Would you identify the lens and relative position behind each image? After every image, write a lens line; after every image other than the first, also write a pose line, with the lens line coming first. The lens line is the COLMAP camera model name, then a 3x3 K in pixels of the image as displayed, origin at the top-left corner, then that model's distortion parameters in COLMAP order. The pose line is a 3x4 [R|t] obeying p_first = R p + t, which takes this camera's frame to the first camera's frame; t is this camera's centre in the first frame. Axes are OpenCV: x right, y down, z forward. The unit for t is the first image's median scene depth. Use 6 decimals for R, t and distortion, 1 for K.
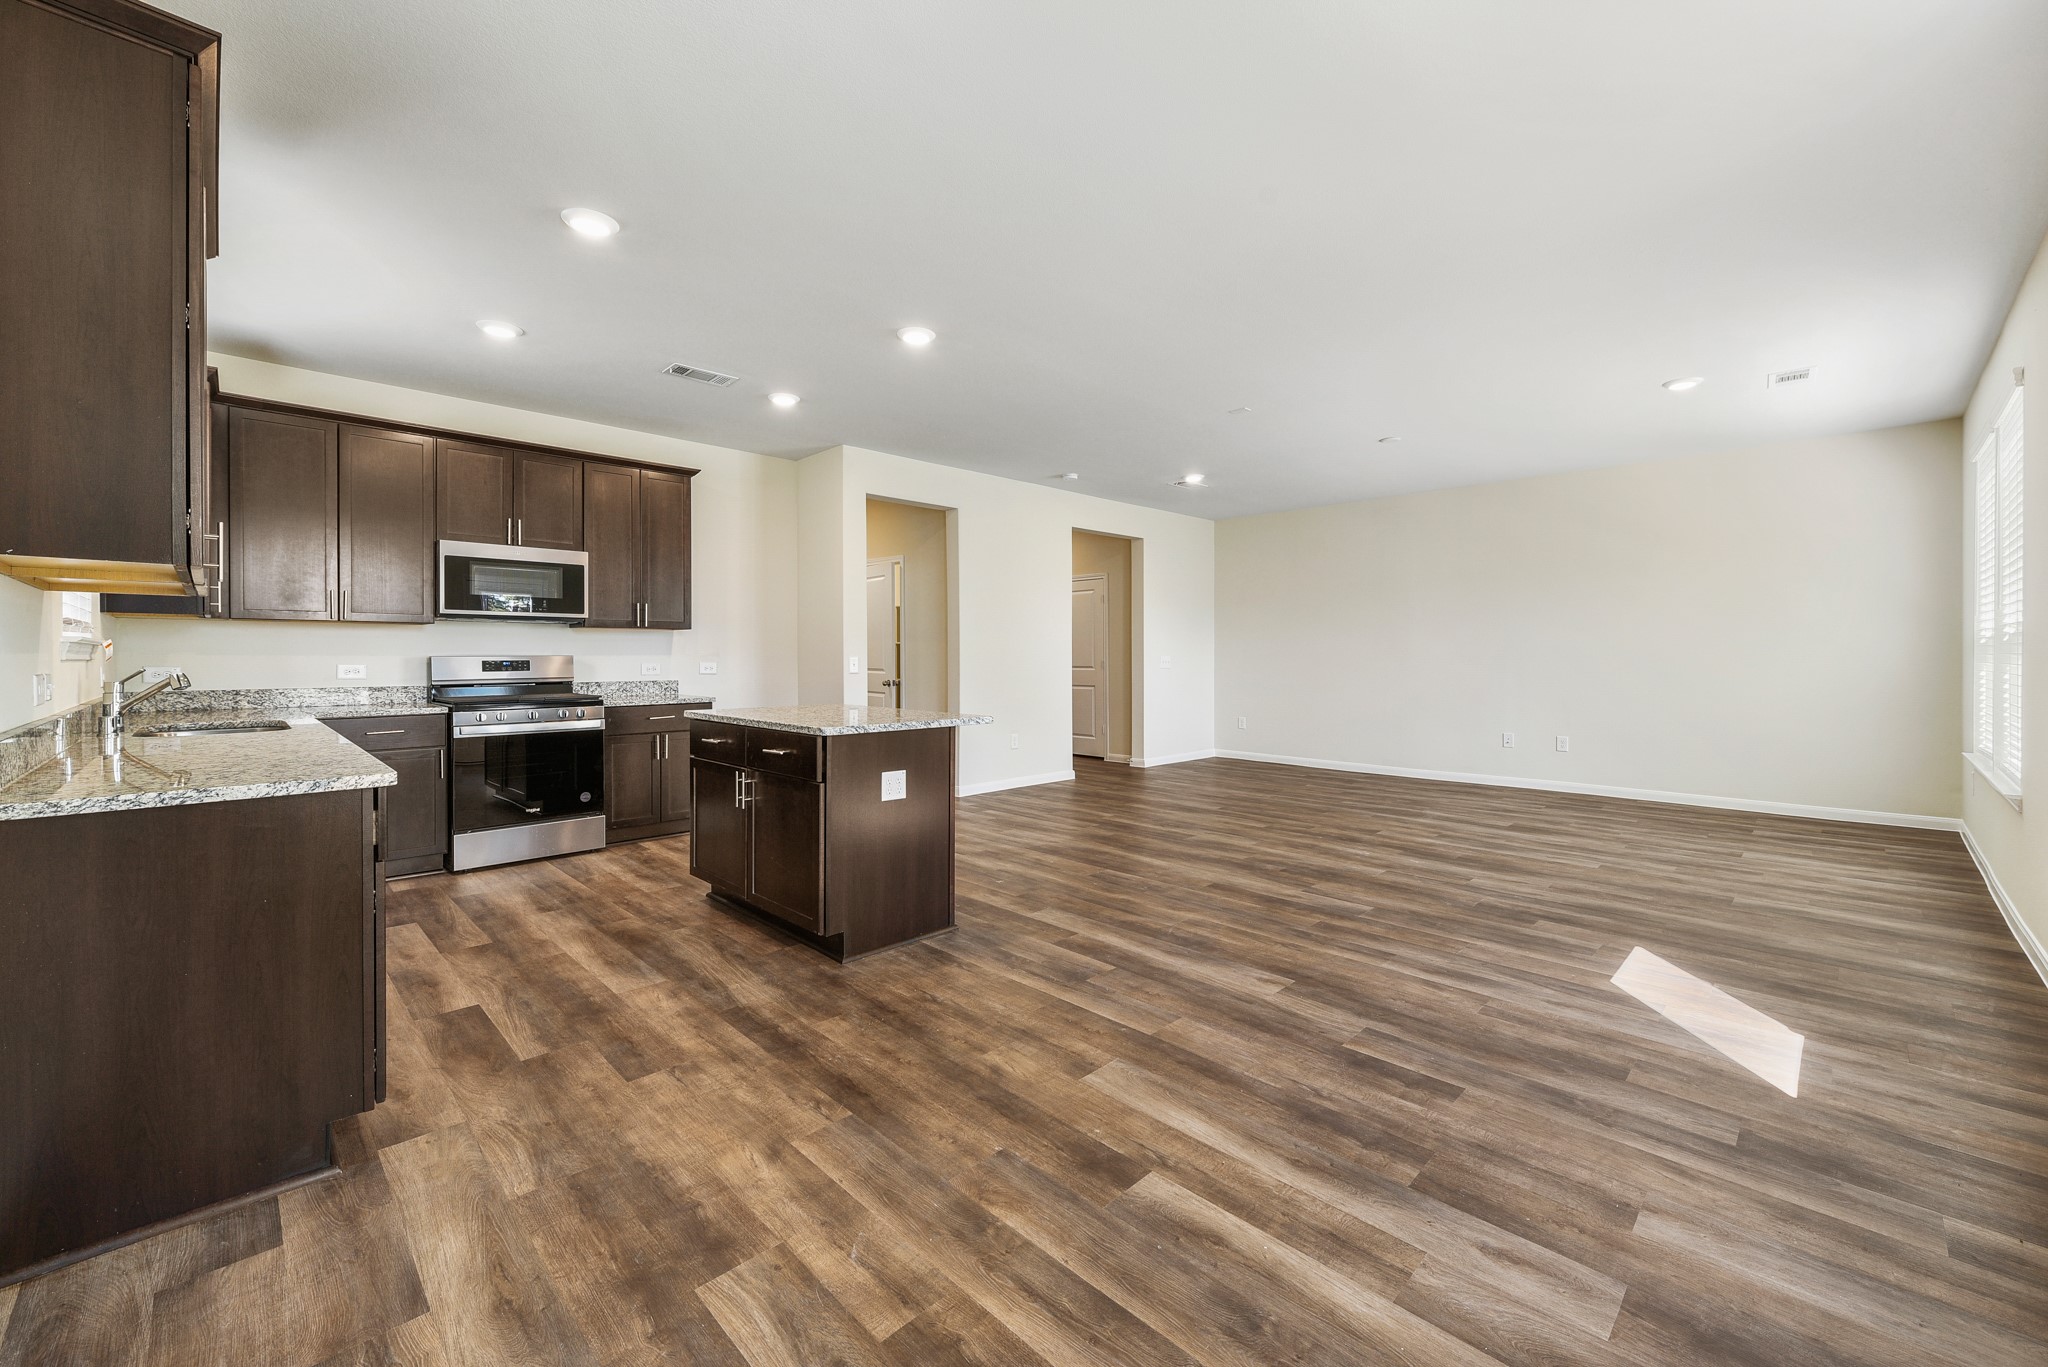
lens RADIAL K [[813.7, 0, 1021.6], [0, 813.7, 677.2], [0, 0, 1]] dist [0.019575, -0.000130]
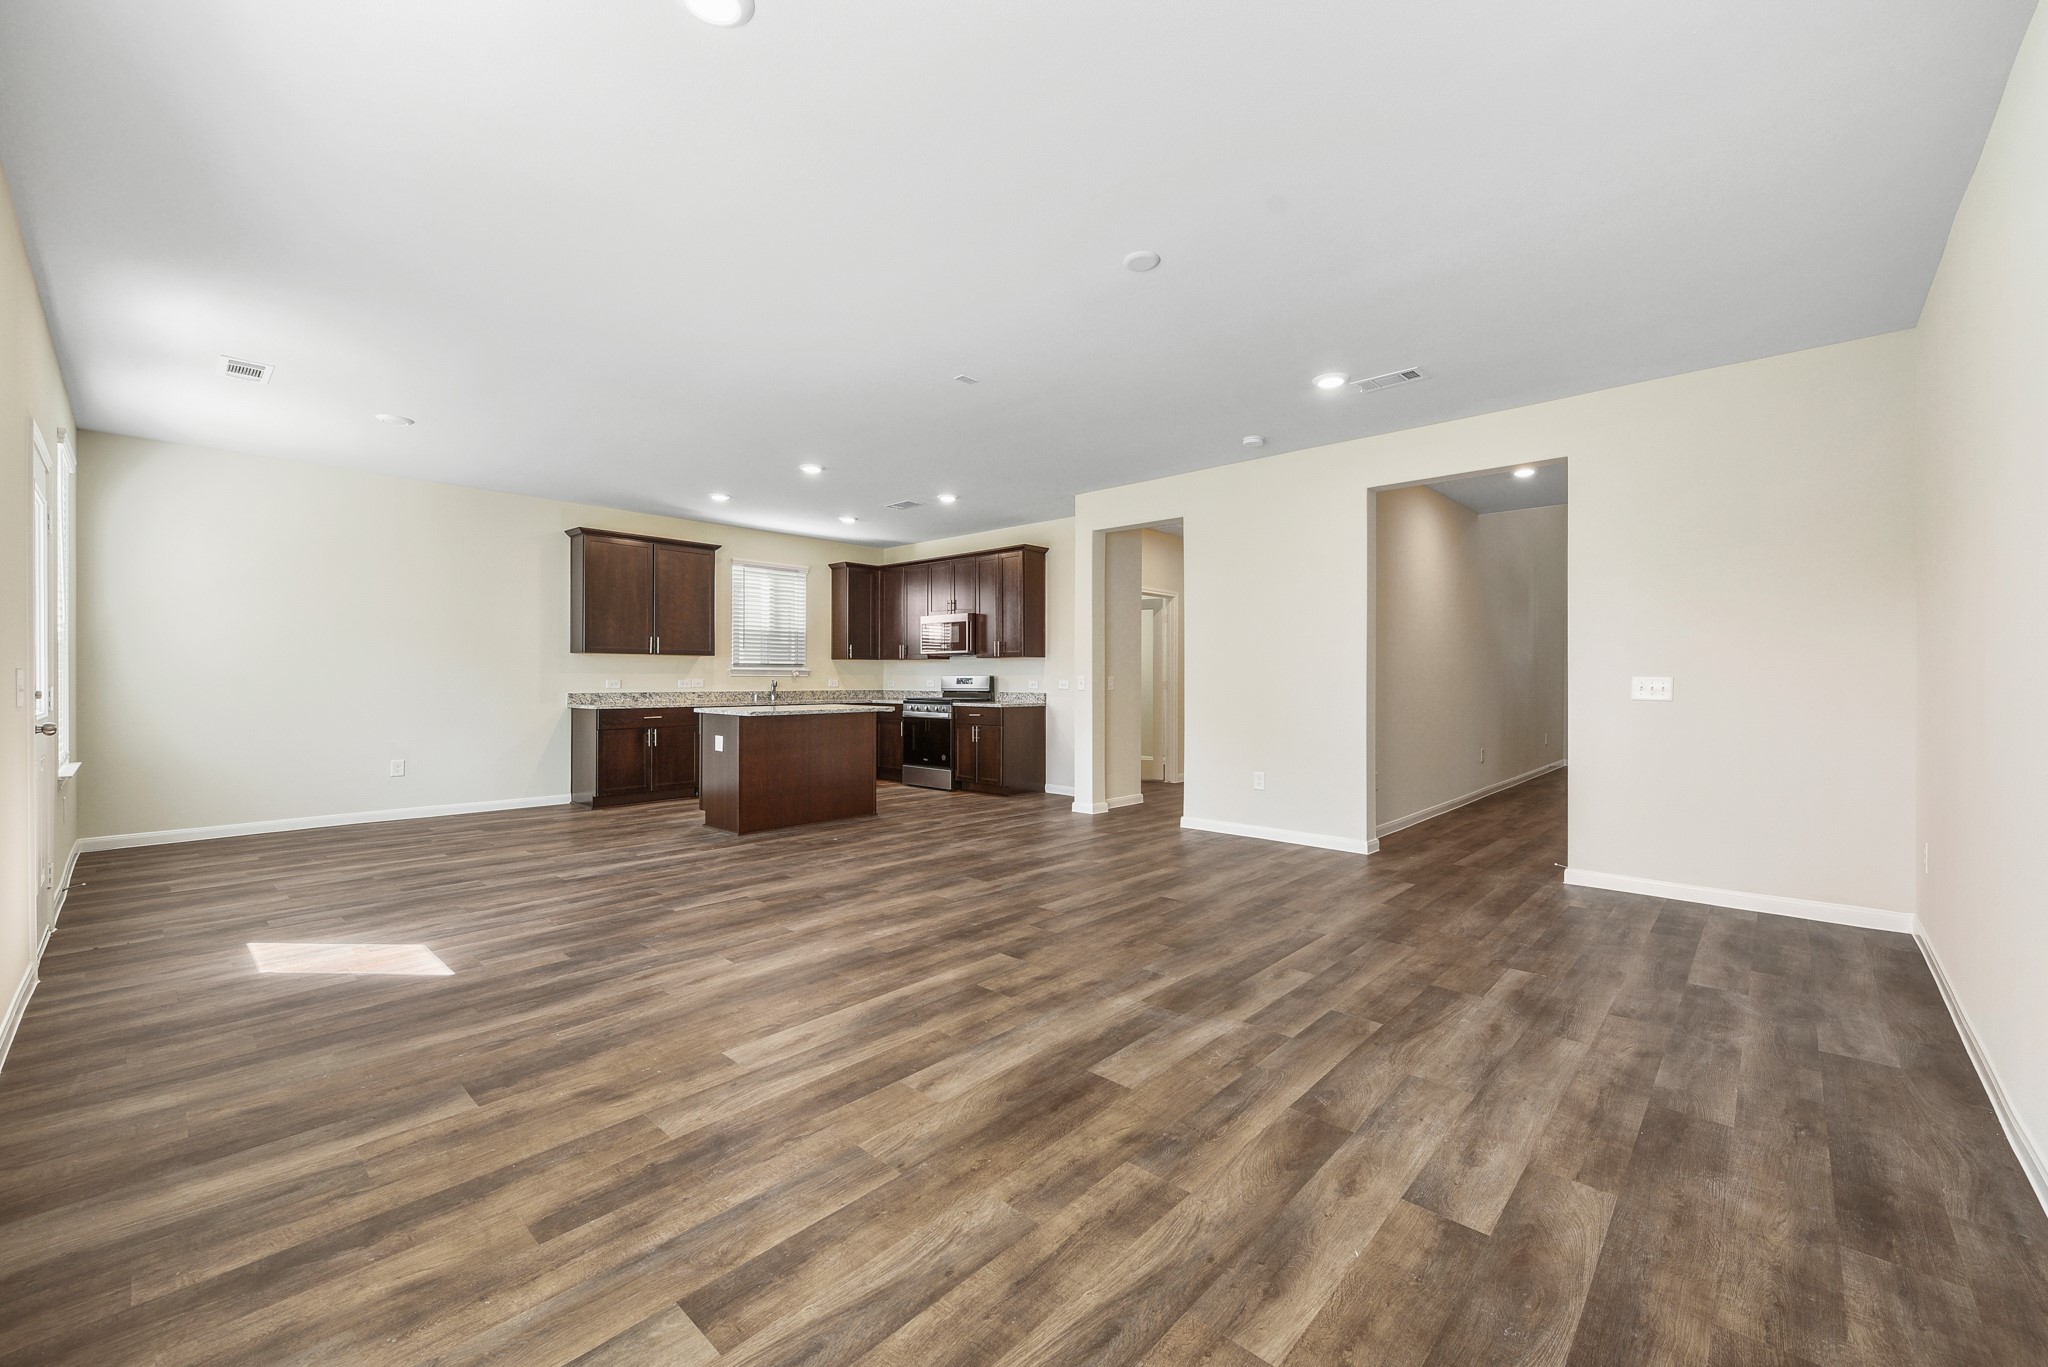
lens RADIAL K [[813.7, 0, 1021.6], [0, 813.7, 677.2], [0, 0, 1]] dist [0.019575, -0.000130]
pose [[0.036951, -0.002333, -0.999314, 1.563205], [-0.033507, 0.999432, -0.003572, -0.028136], [0.998755, 0.033616, 0.036852, 1.461360]]
